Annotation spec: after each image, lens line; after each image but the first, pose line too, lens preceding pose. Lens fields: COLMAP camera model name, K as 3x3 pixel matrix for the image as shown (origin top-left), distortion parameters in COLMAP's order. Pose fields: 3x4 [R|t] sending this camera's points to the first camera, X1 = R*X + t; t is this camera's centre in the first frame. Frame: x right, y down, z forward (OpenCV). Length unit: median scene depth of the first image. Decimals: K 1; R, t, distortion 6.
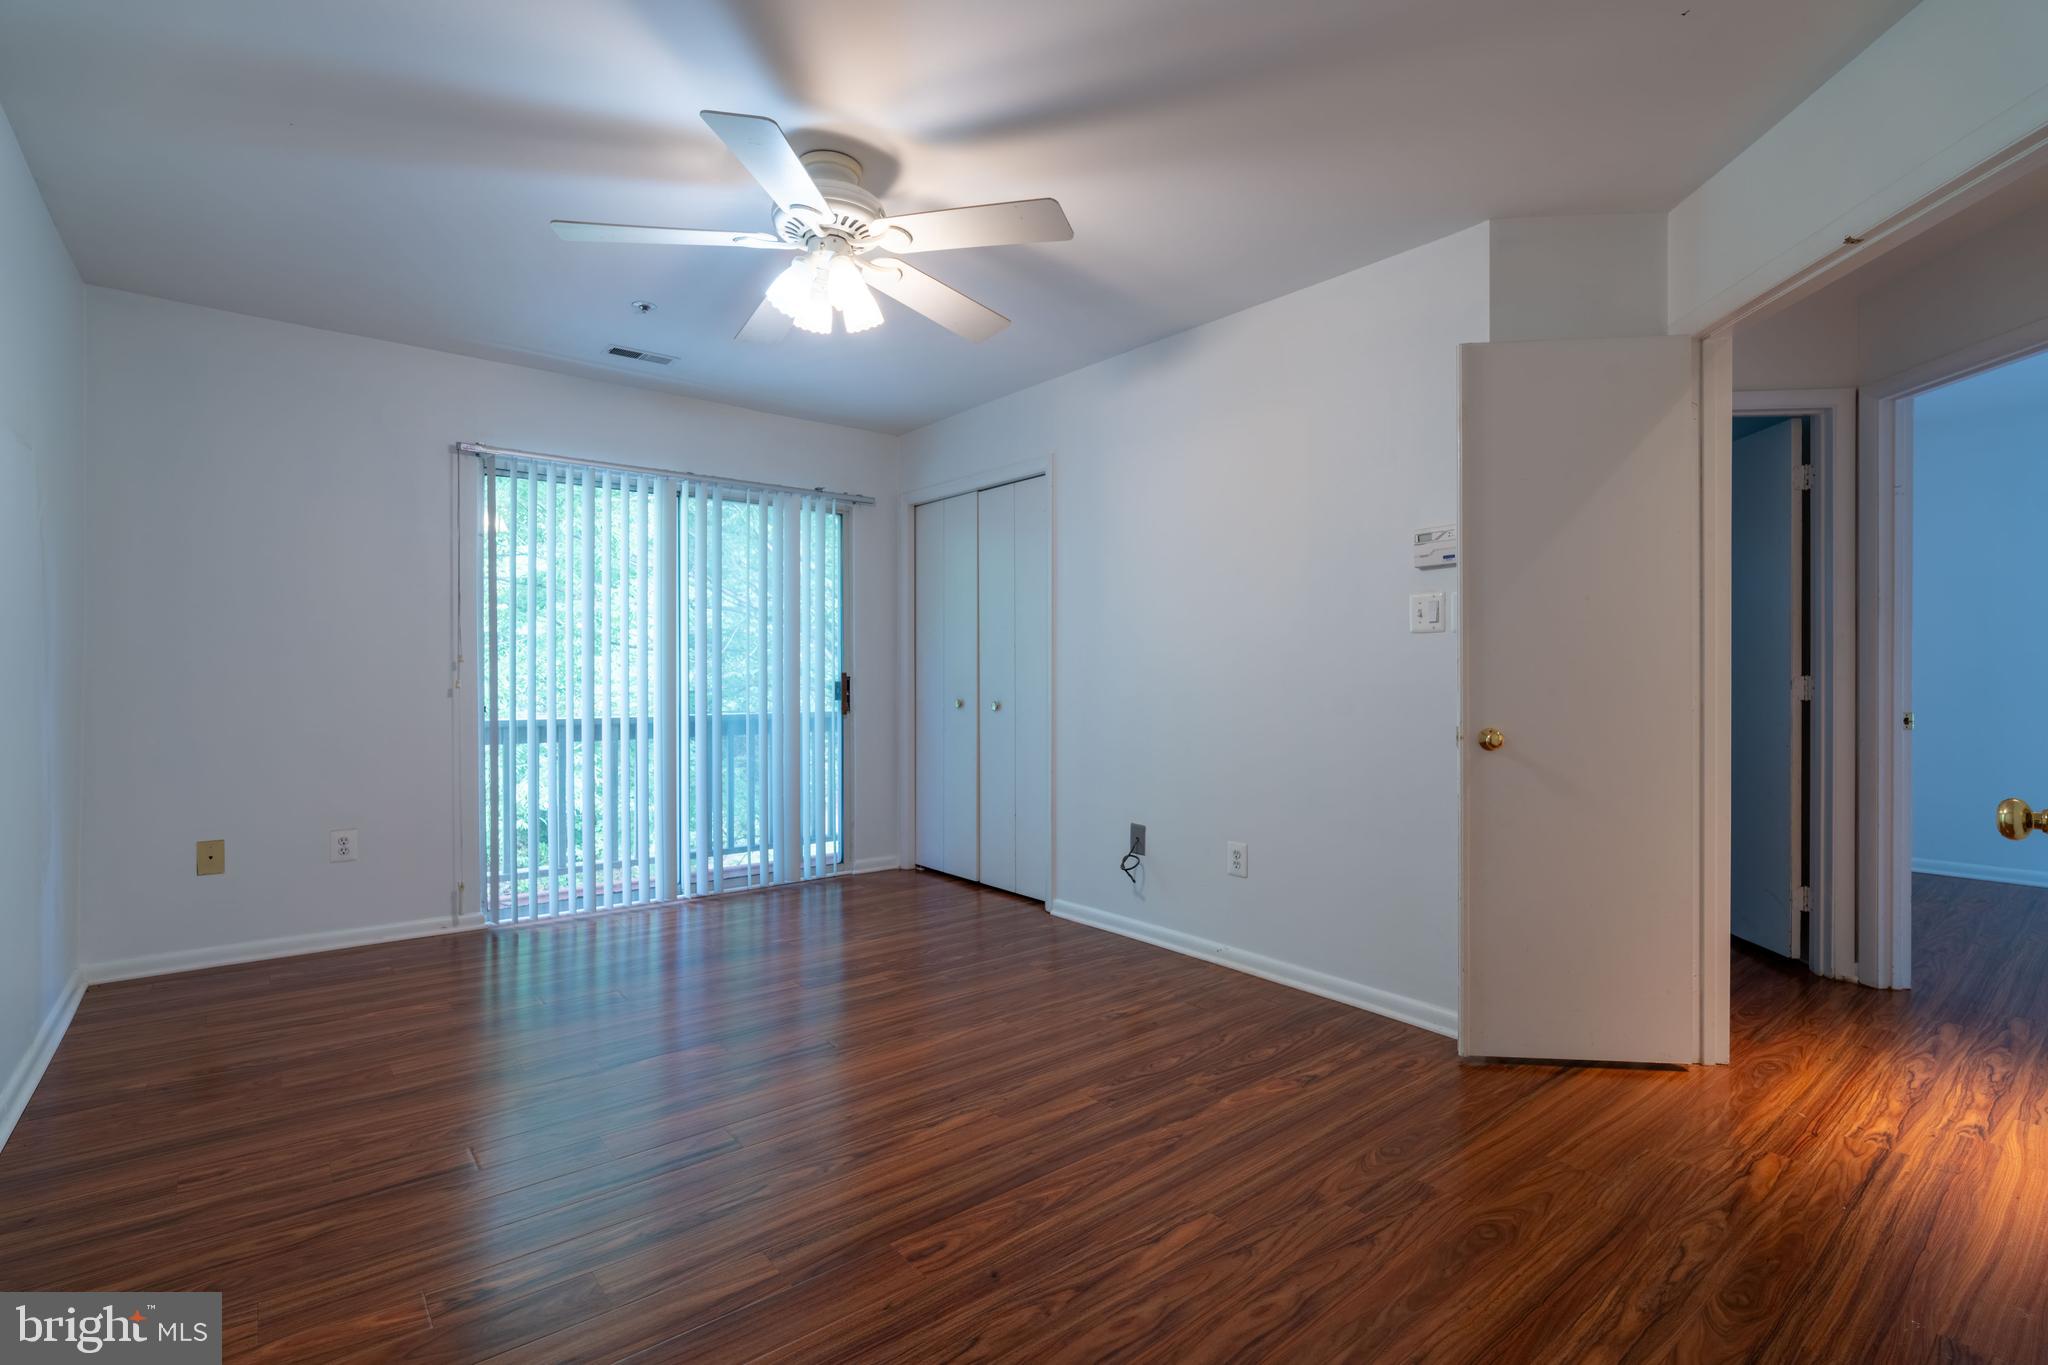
lens RADIAL K [[968.3, 0, 1028.7], [0, 968.3, 680.1], [0, 0, 1]] dist [-0.003775, 0.000500]
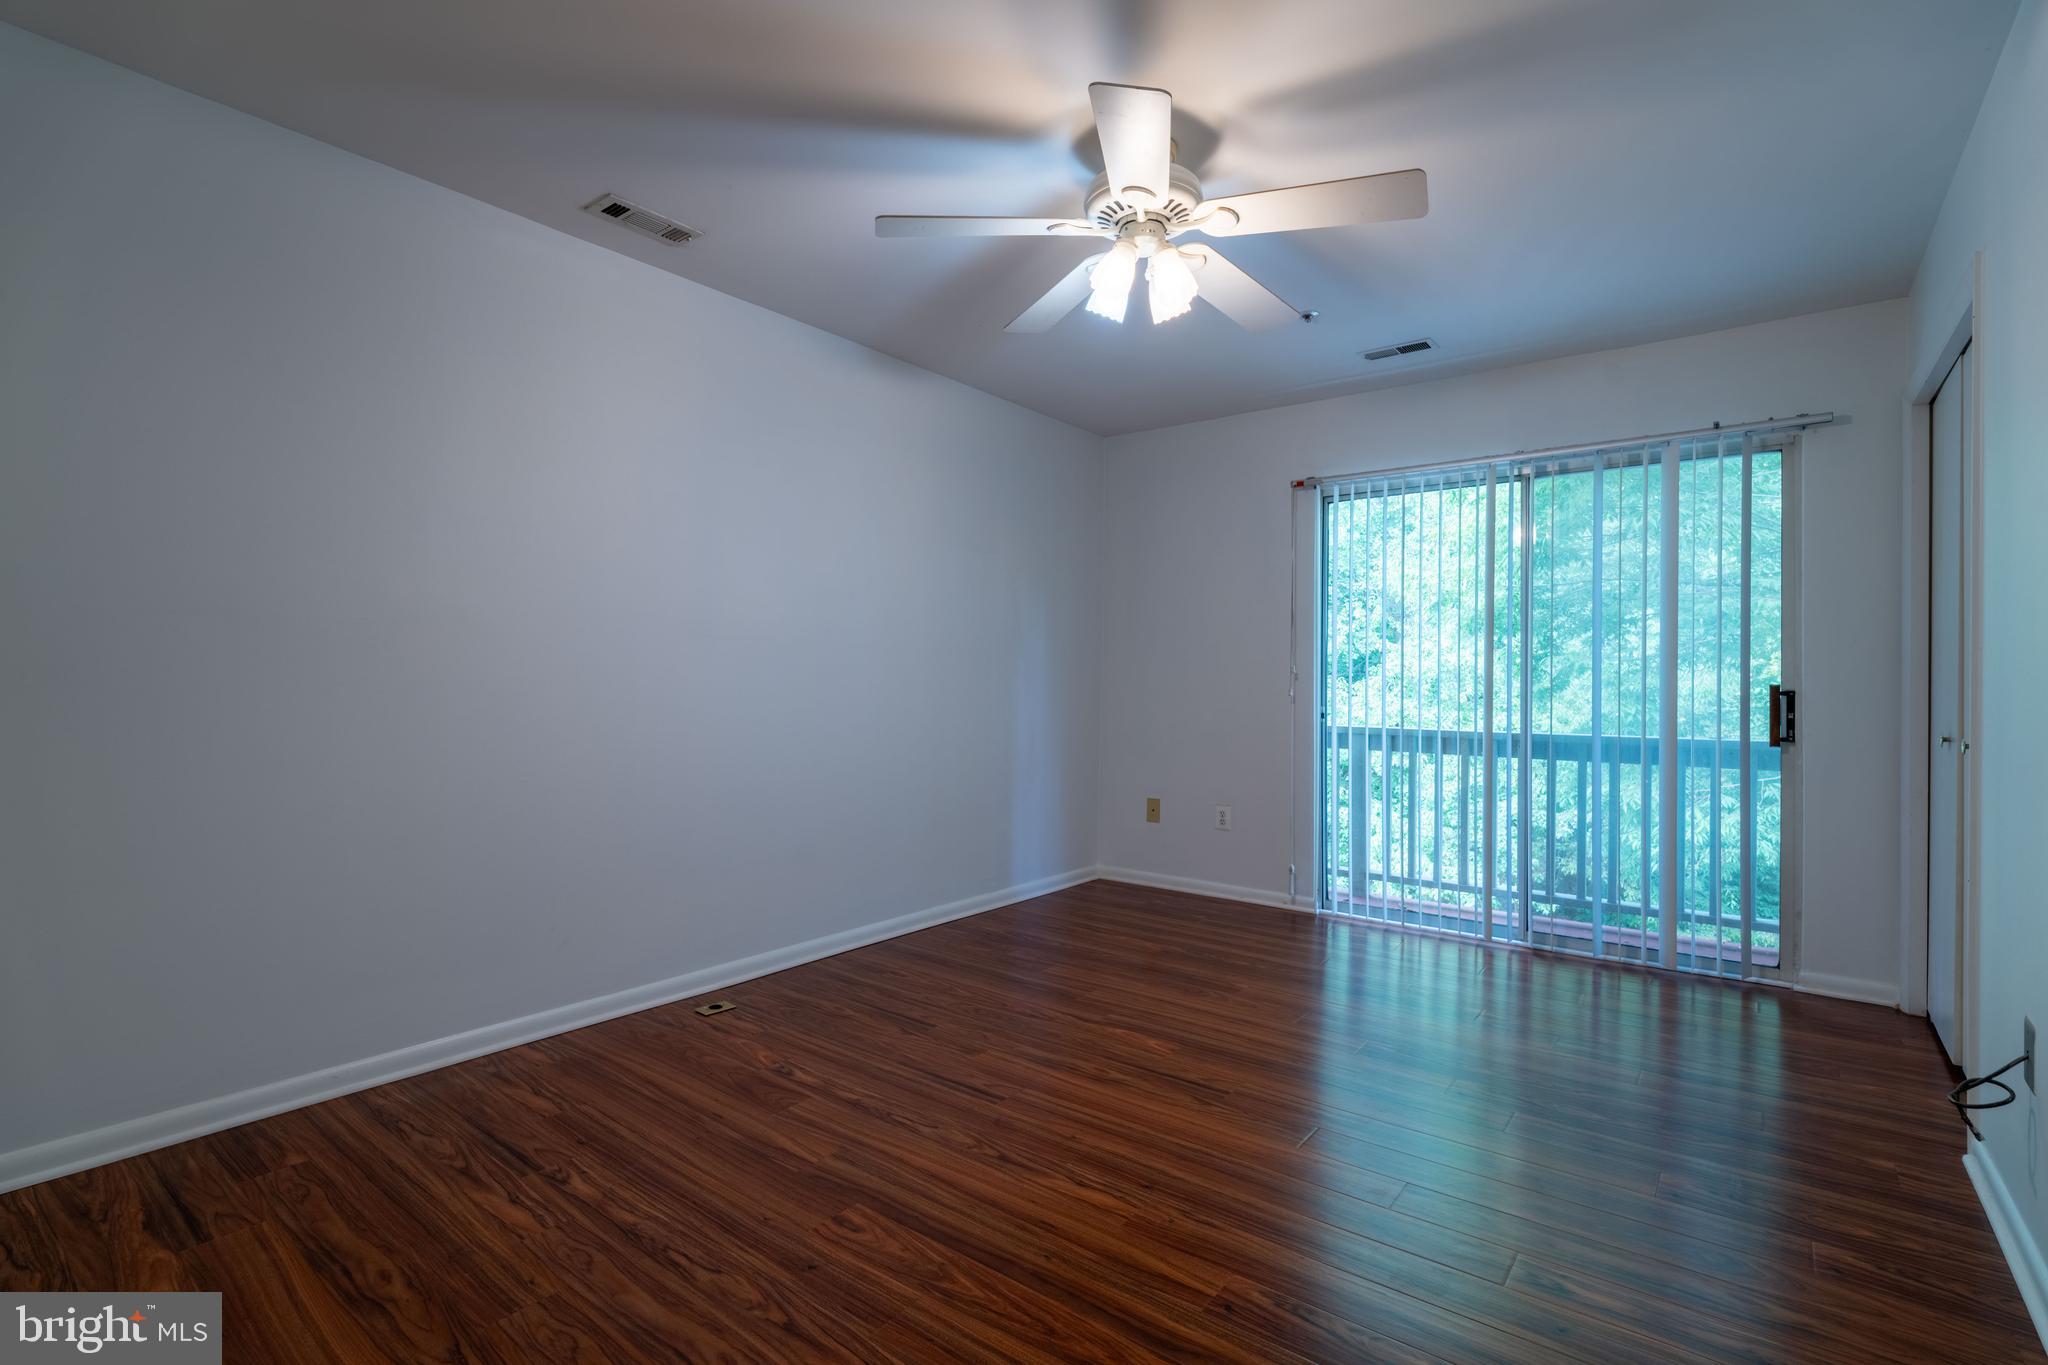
lens RADIAL K [[968.3, 0, 1028.7], [0, 968.3, 680.1], [0, 0, 1]] dist [-0.003775, 0.000500]
pose [[0.206738, -0.002161, -0.978394, 0.484185], [-0.015709, 0.999861, -0.005527, 0.001477], [0.978270, 0.016512, 0.206675, 0.484723]]
